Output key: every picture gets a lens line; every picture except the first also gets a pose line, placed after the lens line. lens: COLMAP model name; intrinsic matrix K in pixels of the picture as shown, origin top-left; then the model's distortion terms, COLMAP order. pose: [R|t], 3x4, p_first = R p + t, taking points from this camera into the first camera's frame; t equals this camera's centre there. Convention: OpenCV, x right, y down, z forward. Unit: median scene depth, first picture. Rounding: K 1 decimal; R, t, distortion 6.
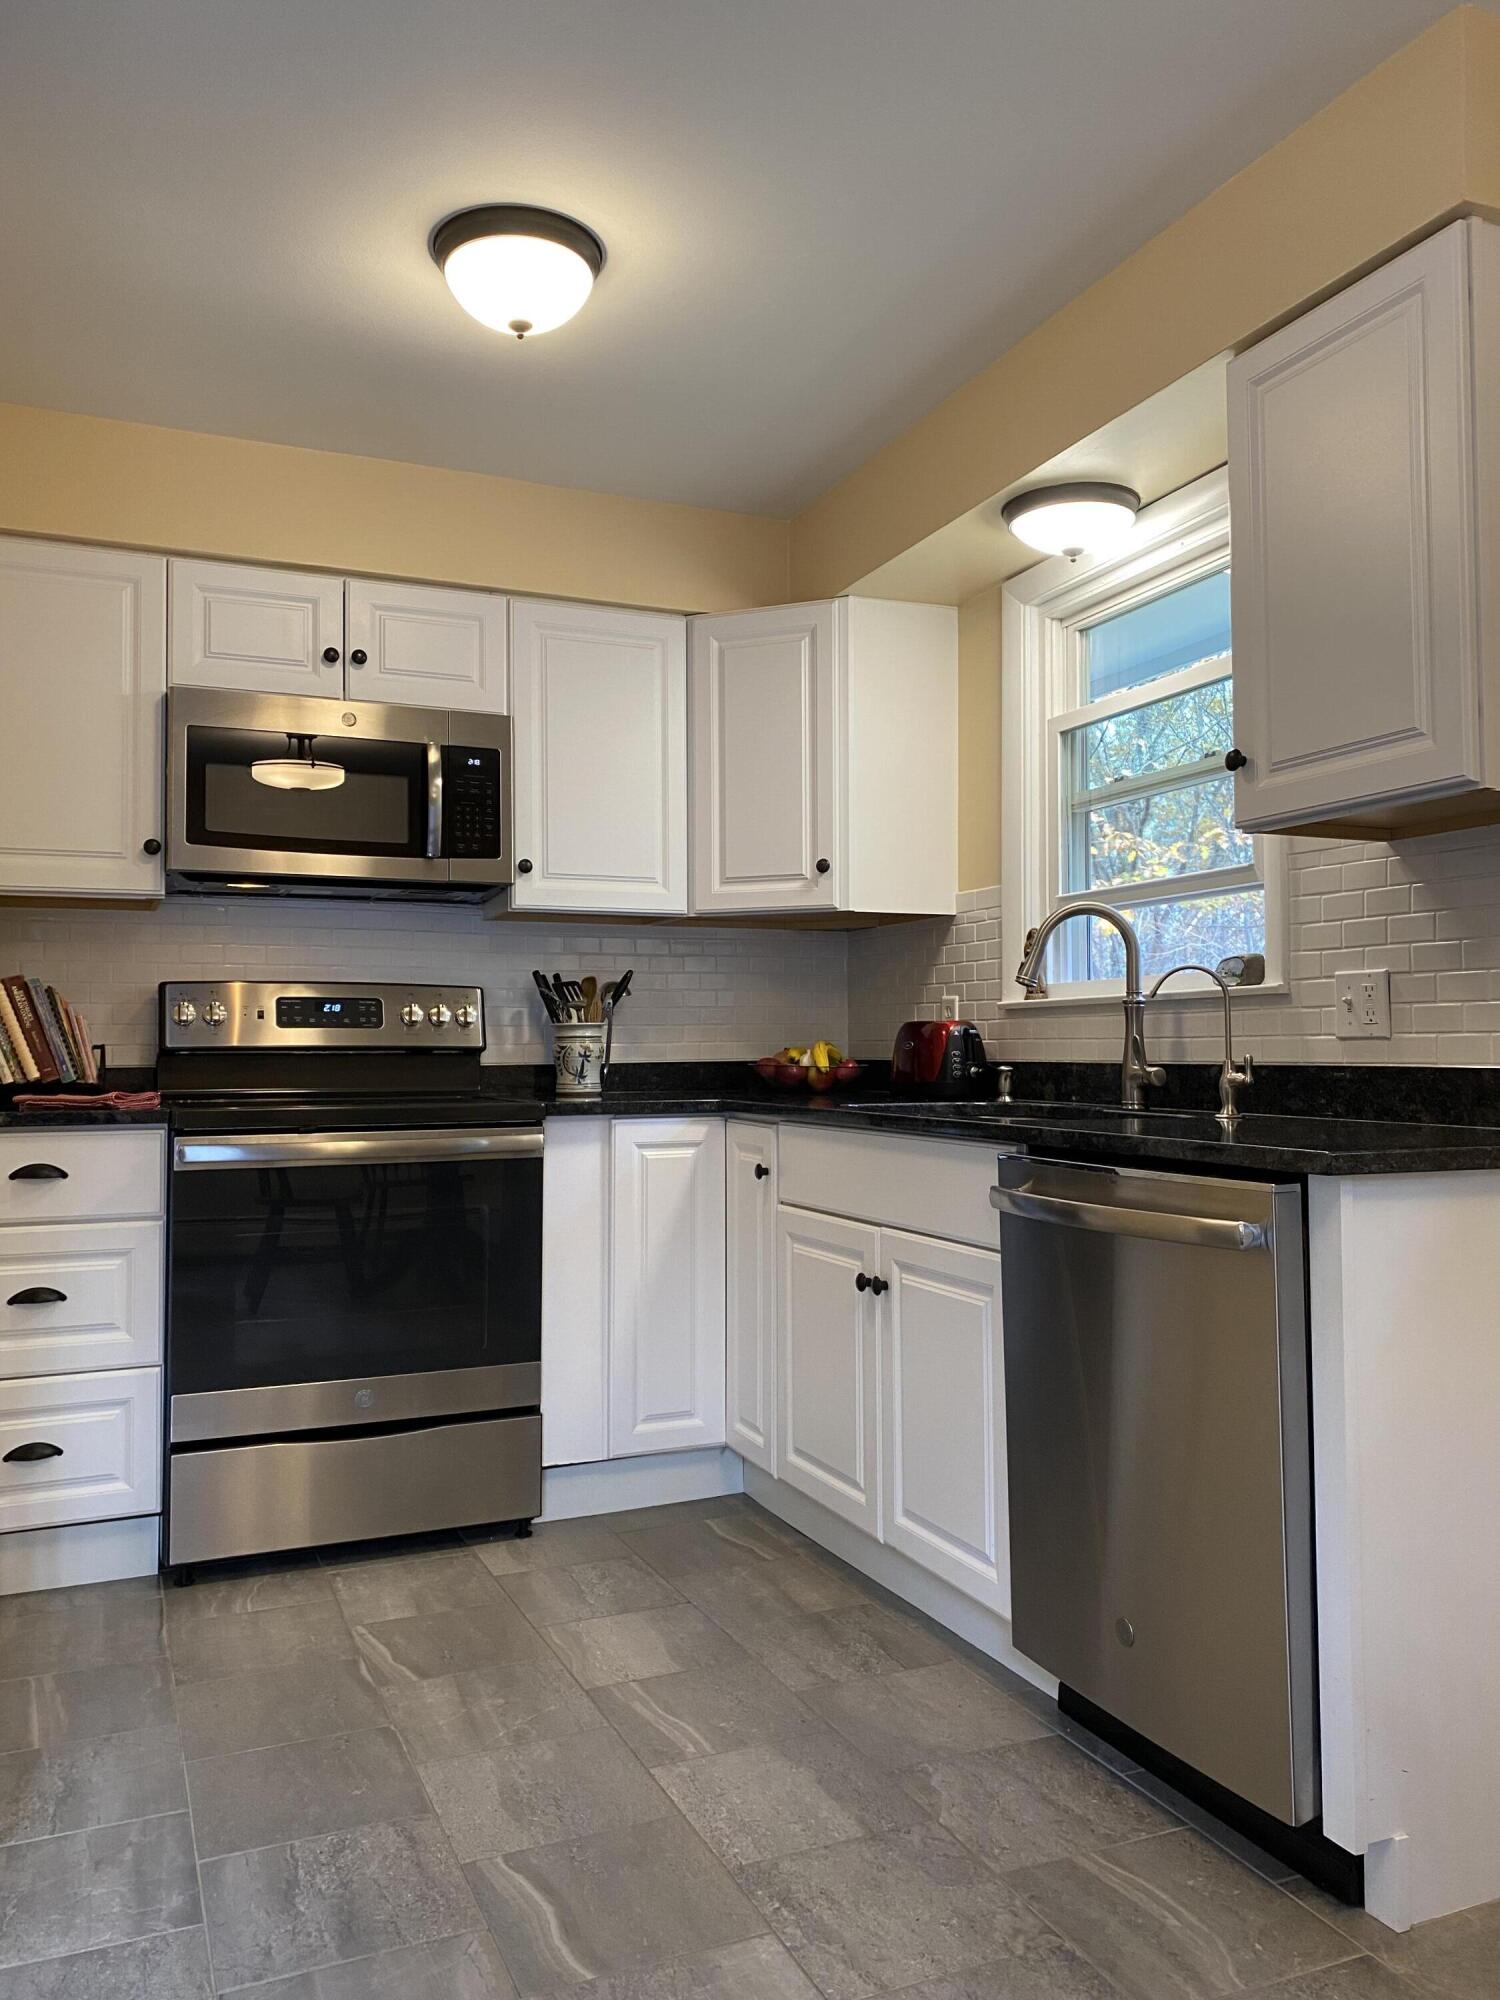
lens RADIAL K [[1523.1, 0, 753.3], [0, 1523.1, 988.9], [0, 0, 1]] dist [0.025281, -0.019878]
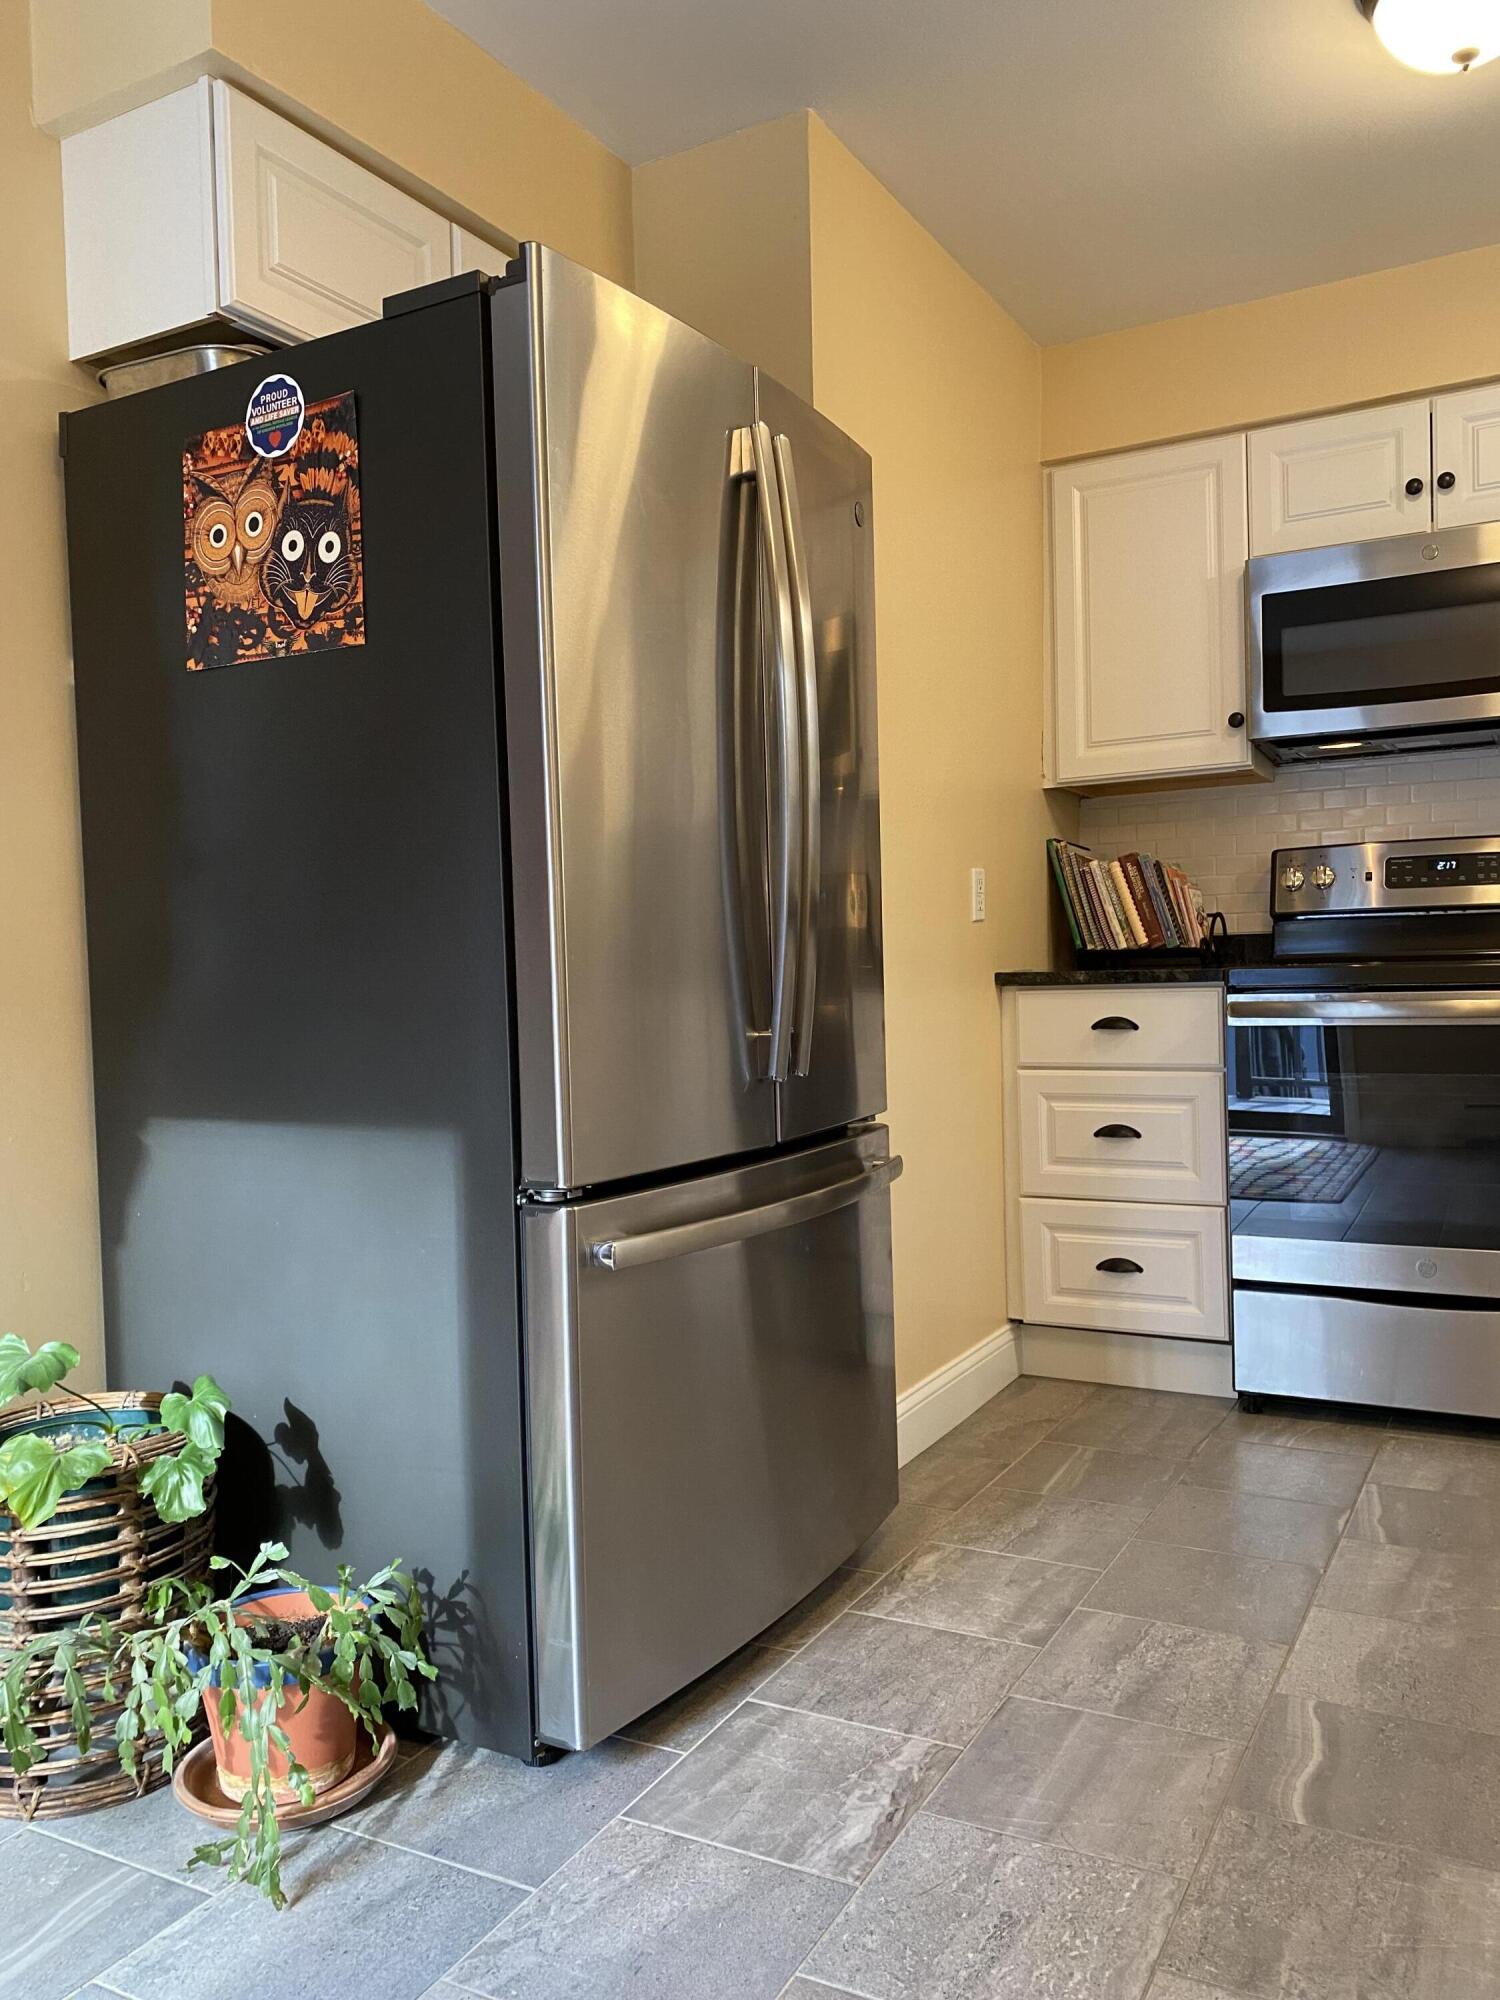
lens RADIAL K [[1523.1, 0, 753.2], [0, 1523.1, 1007.3], [0, 0, 1]] dist [0.025281, -0.019878]
pose [[0.615312, 0.008813, -0.788234, 0.259421], [0.055542, 0.996968, 0.054504, 0.030949], [0.786324, -0.077317, 0.612957, 0.096570]]
